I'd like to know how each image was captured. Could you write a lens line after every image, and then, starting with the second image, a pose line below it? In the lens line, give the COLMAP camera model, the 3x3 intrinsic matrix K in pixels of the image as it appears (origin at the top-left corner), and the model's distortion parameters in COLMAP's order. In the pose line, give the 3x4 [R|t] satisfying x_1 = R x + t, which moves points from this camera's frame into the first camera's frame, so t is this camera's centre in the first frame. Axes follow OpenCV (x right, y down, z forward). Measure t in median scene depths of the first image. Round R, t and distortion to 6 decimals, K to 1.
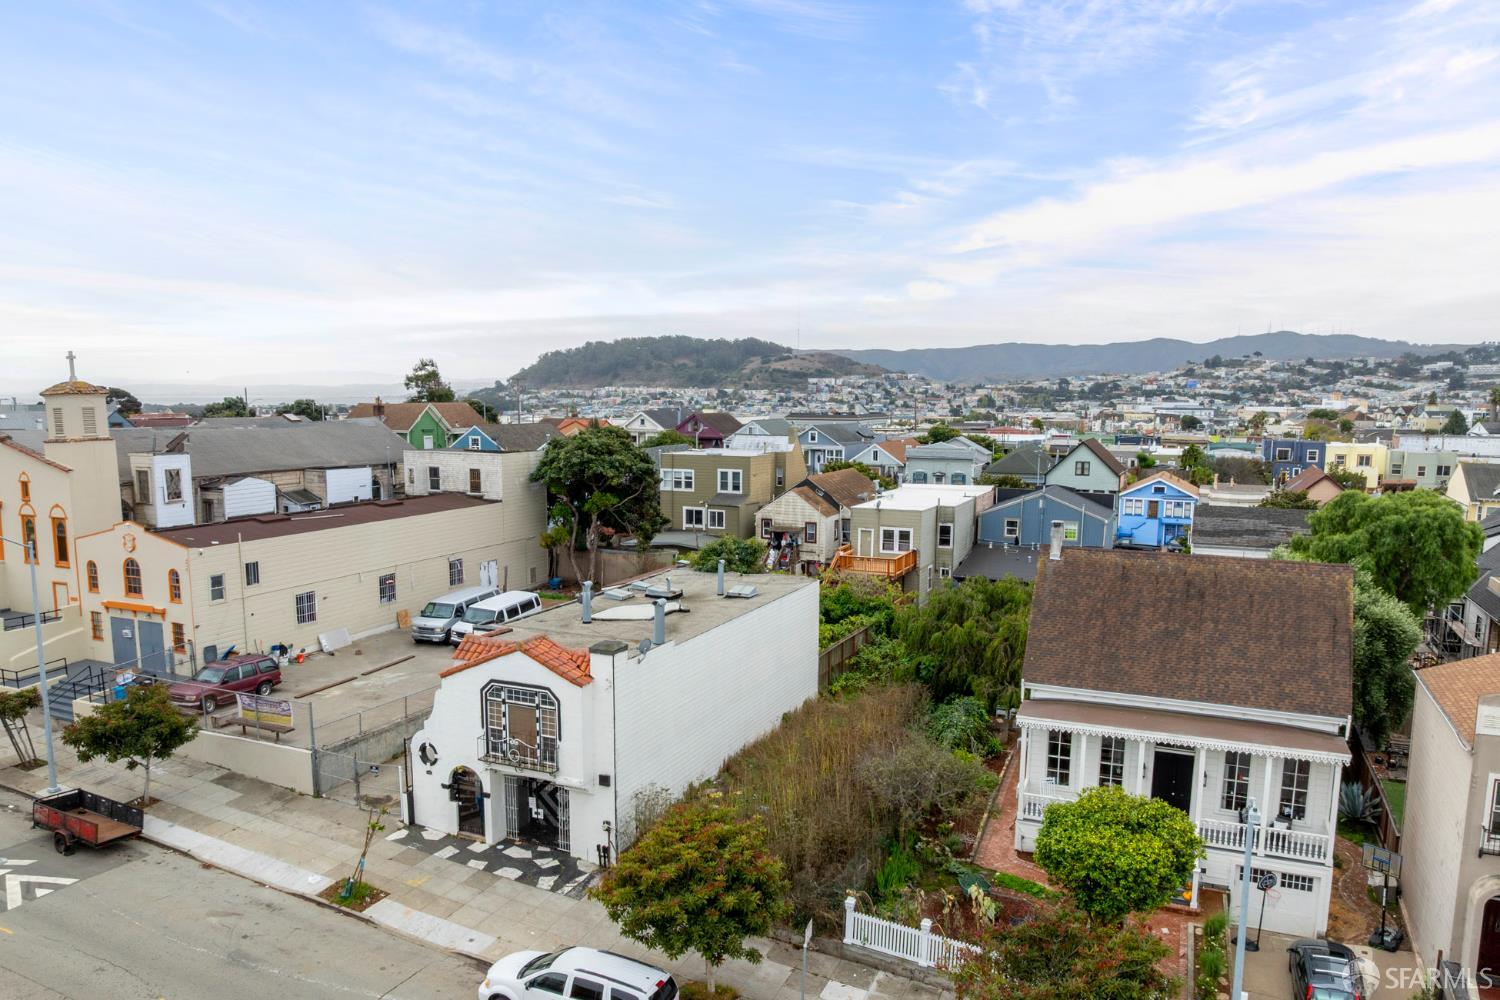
lens RADIAL K [[1058.3, 0, 751.7], [0, 1058.3, 544.4], [0, 0, 1]] dist [-0.033552, -0.001843]
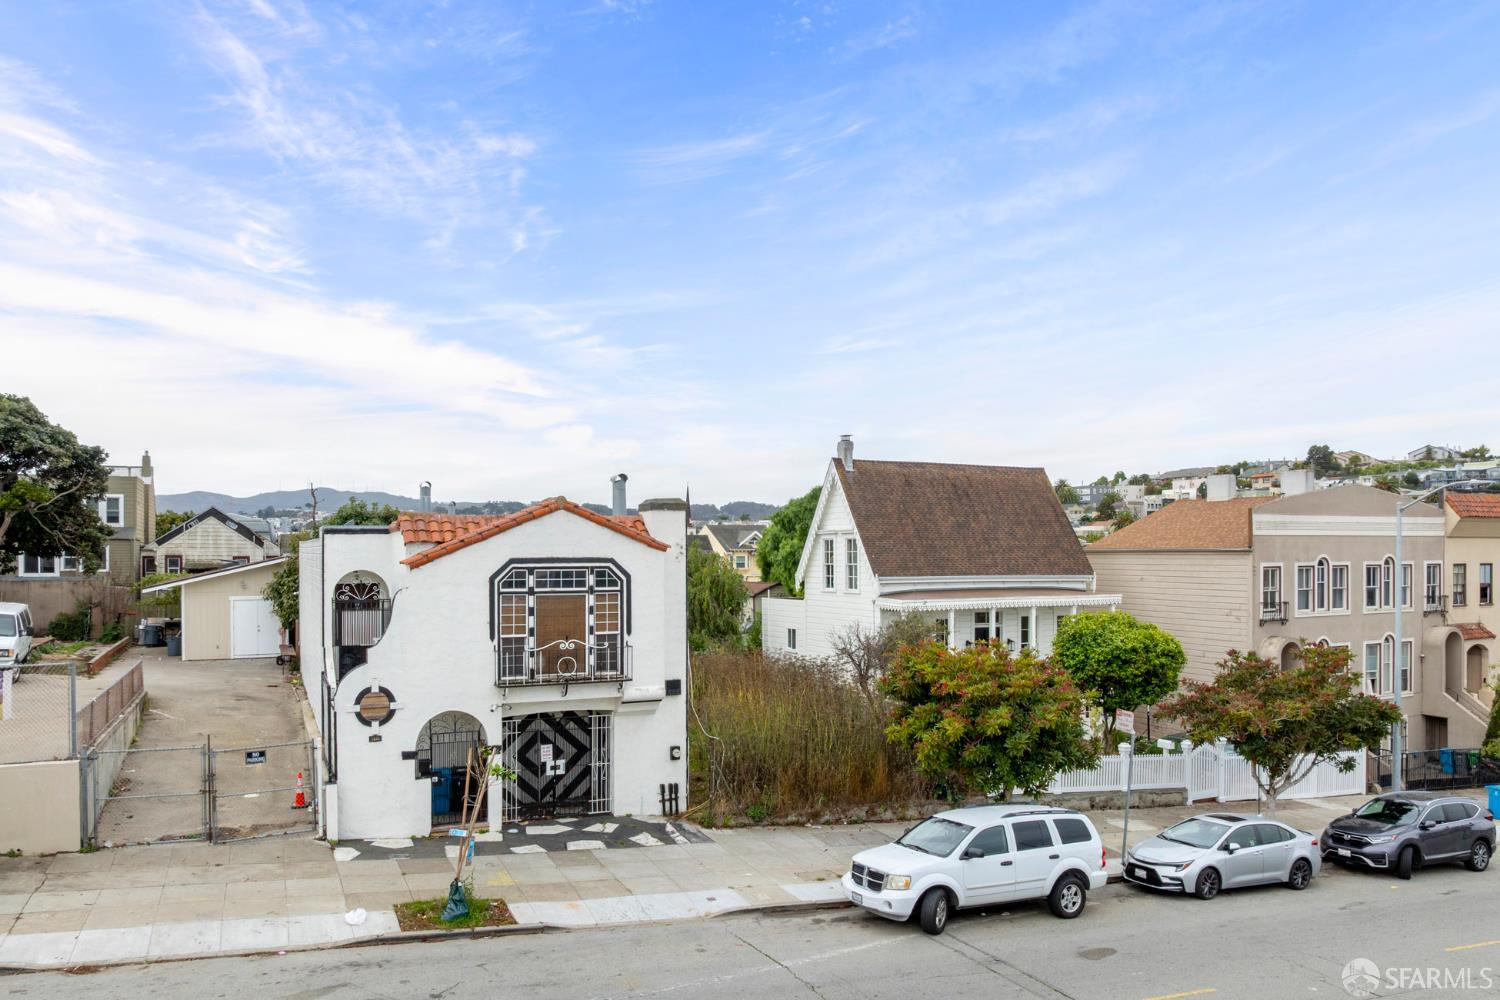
lens RADIAL K [[1058.3, 0, 751.7], [0, 1058.3, 544.4], [0, 0, 1]] dist [-0.033552, -0.001843]
pose [[0.656871, -0.004698, 0.753988, -0.409869], [0.115021, 0.988901, -0.094044, 0.126339], [-0.745178, 0.148499, 0.650121, 0.296704]]
